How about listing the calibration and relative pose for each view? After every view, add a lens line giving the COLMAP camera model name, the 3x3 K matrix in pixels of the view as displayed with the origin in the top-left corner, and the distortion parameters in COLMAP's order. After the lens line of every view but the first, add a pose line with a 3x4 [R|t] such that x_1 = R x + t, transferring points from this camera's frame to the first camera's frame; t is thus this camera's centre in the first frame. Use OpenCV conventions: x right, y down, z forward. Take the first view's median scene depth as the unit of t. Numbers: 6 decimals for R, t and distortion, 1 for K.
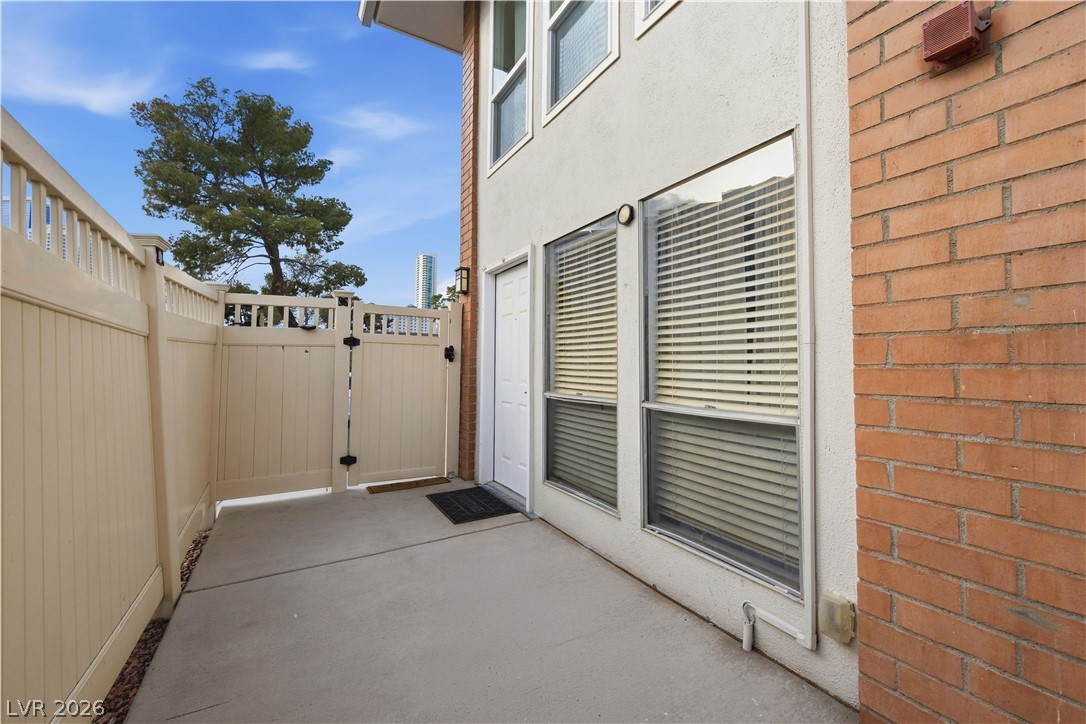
lens RADIAL K [[422.4, 0, 543.5], [0, 422.4, 356.6], [0, 0, 1]] dist [-0.000471, -0.000024]
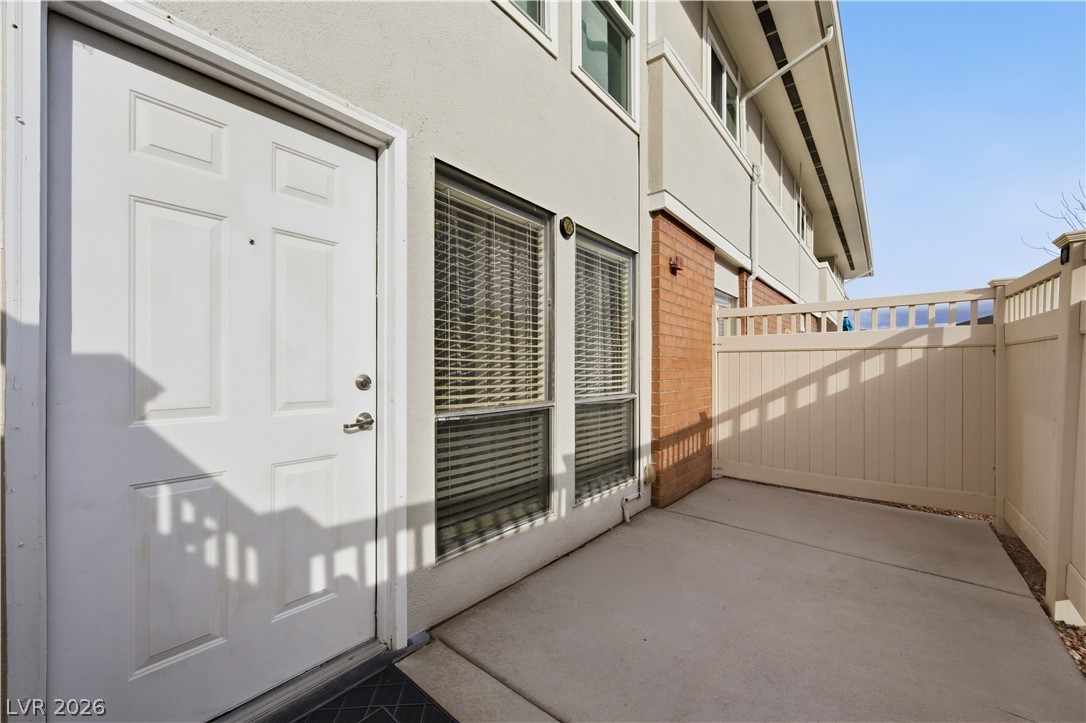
lens RADIAL K [[422.4, 0, 542.1], [0, 422.4, 367.4], [0, 0, 1]] dist [-0.000471, -0.000024]
pose [[-0.317010, -0.012218, 0.948343, -0.756394], [-0.022634, 0.999730, 0.005313, 0.016480], [-0.948152, -0.019781, -0.317201, 1.312966]]
